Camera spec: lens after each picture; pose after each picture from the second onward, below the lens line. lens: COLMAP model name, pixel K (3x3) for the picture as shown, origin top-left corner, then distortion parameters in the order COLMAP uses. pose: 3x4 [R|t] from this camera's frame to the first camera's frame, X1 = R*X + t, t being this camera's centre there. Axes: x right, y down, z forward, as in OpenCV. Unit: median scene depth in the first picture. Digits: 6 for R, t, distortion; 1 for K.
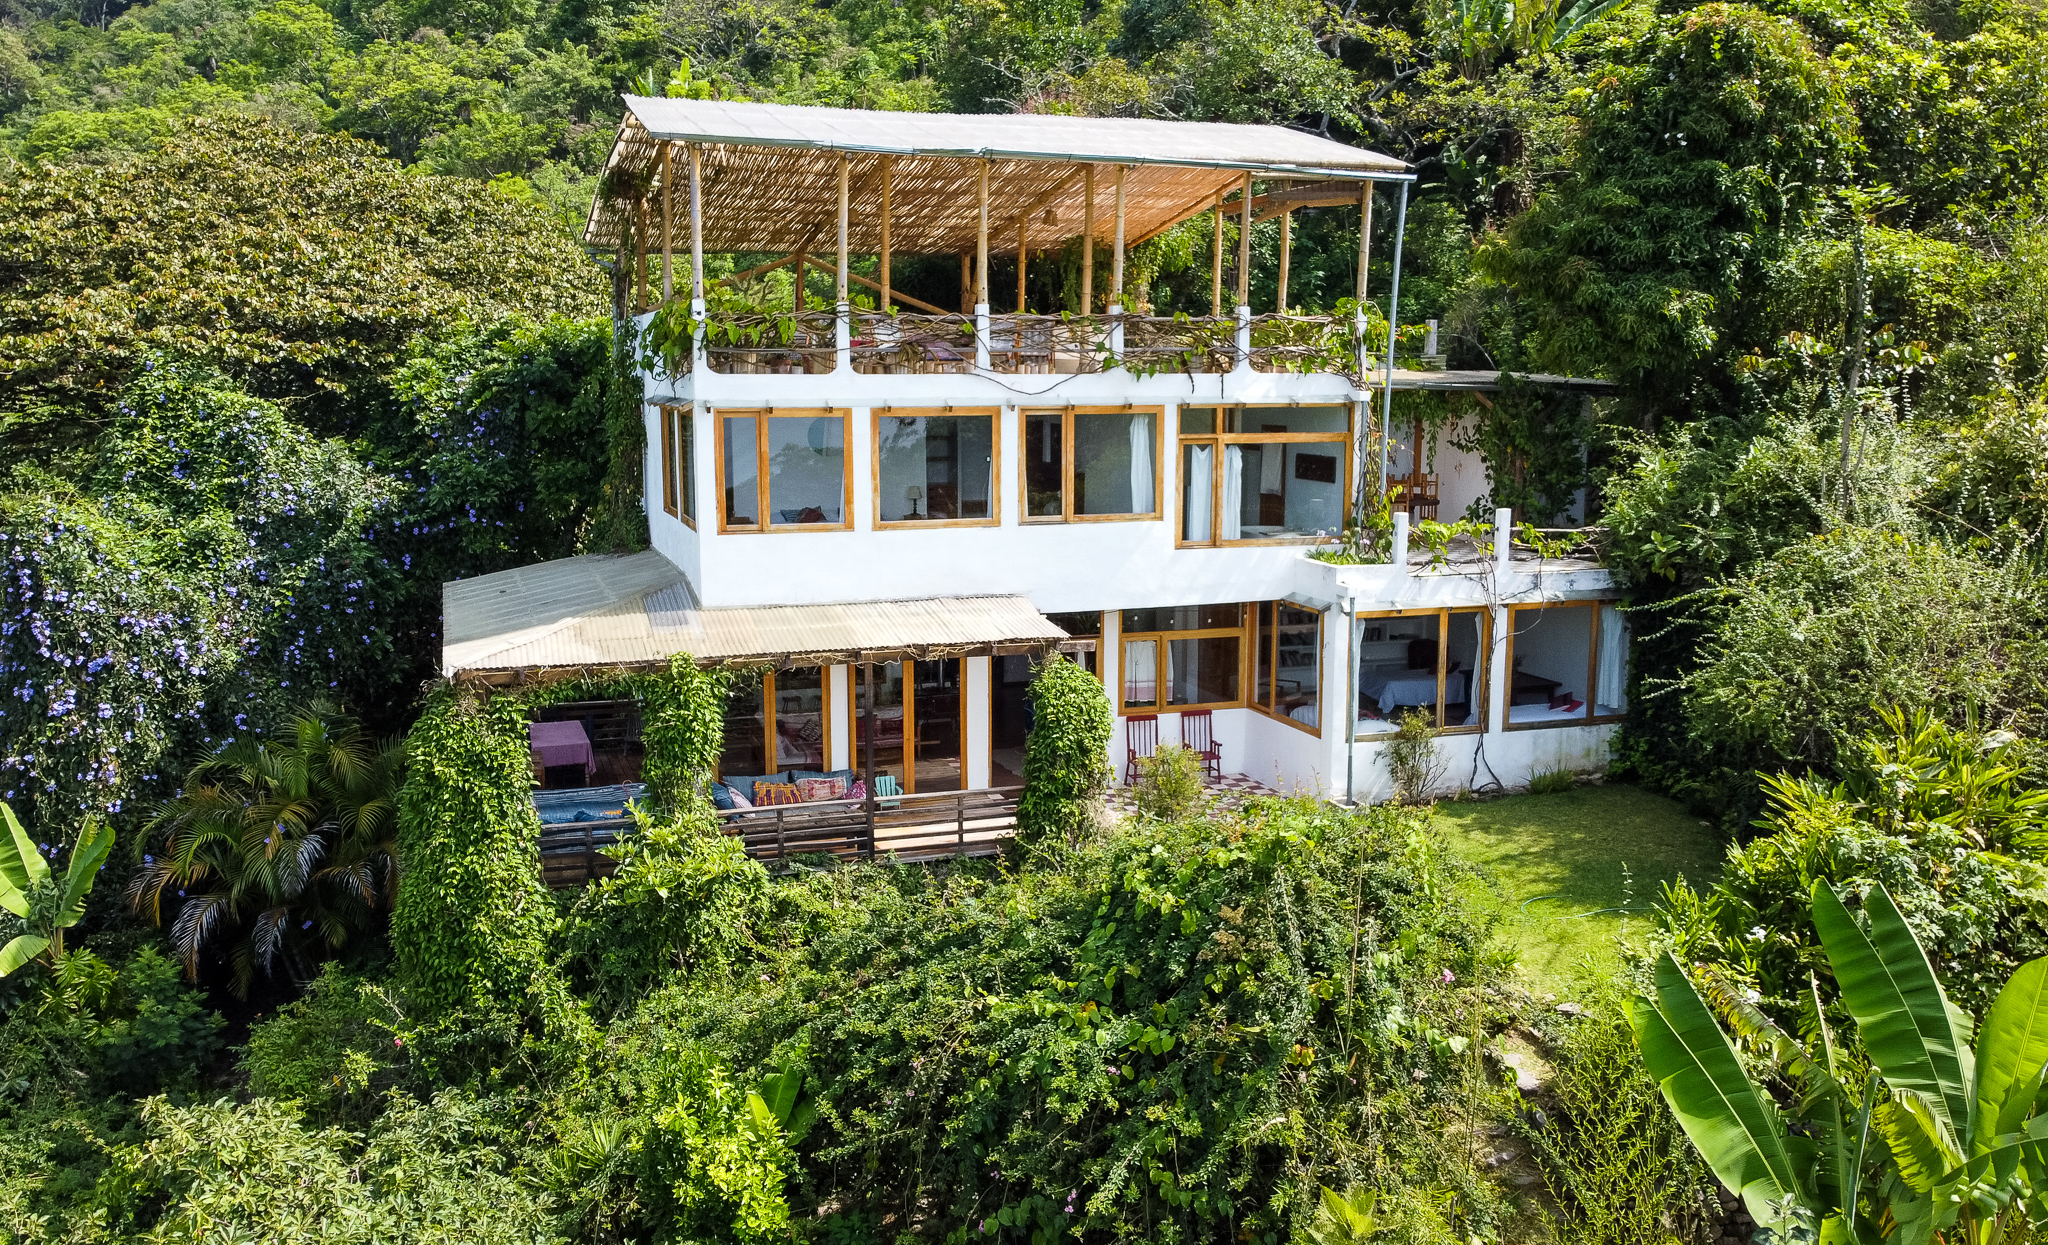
lens RADIAL K [[1662.3, 0, 1027.6], [0, 1662.3, 618.6], [0, 0, 1]] dist [0.002365, 0.010571]
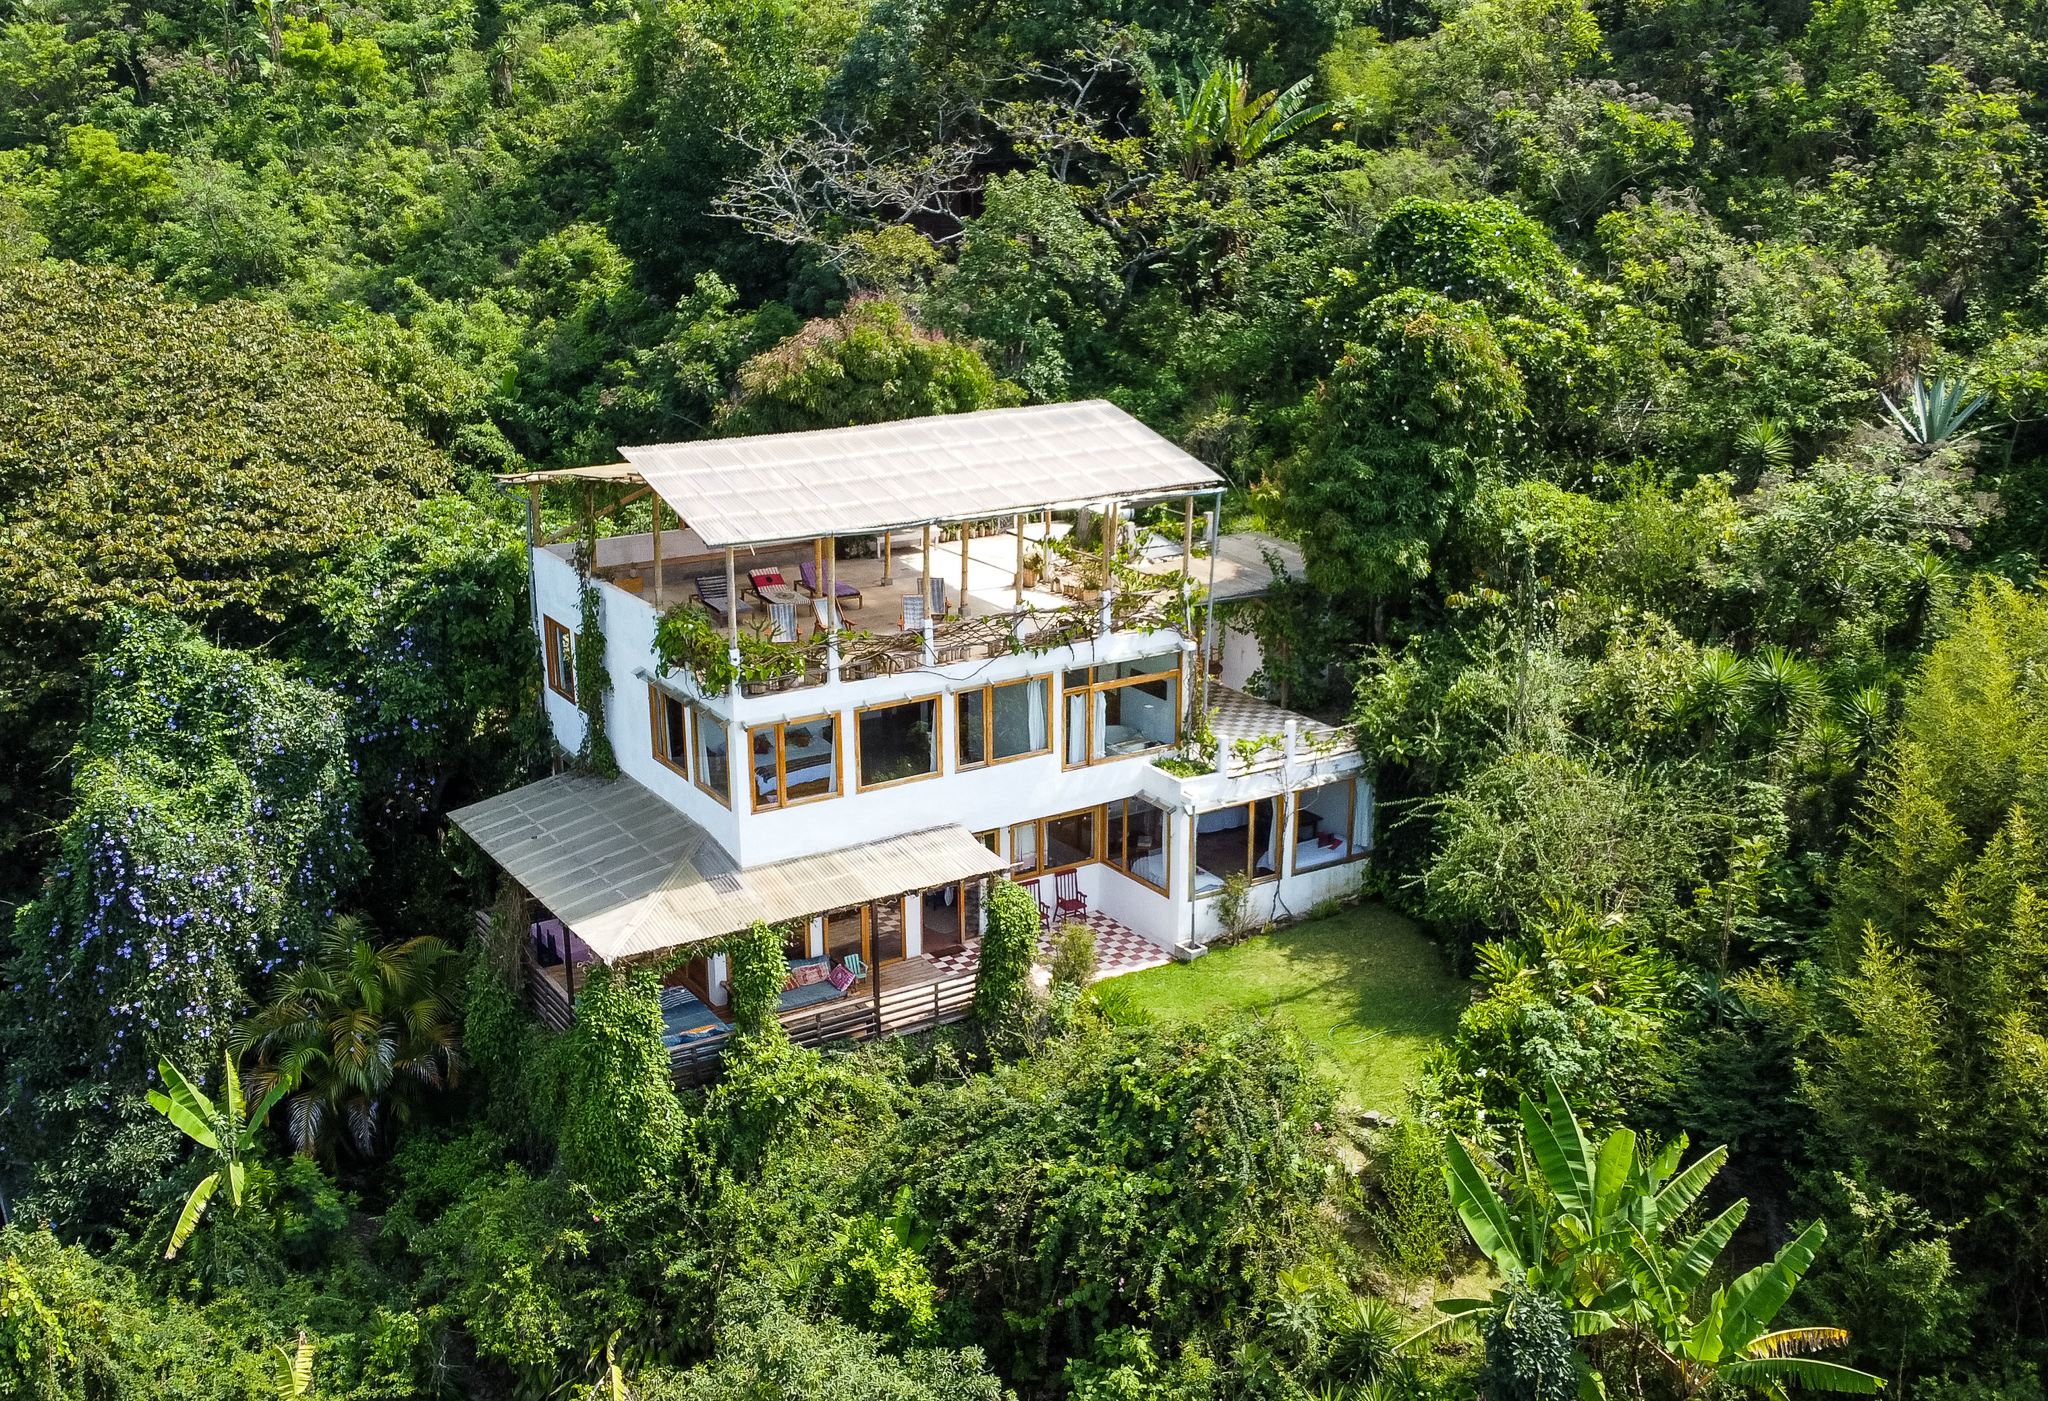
lens RADIAL K [[1992.3, 0, 1020.8], [0, 1992.3, 704.0], [0, 0, 1]] dist [0.012746, 0.000000]
pose [[0.973422, -0.071381, 0.217612, -0.295458], [0.040440, 0.988830, 0.143459, -0.335303], [-0.225421, -0.130846, 0.965435, -0.549397]]
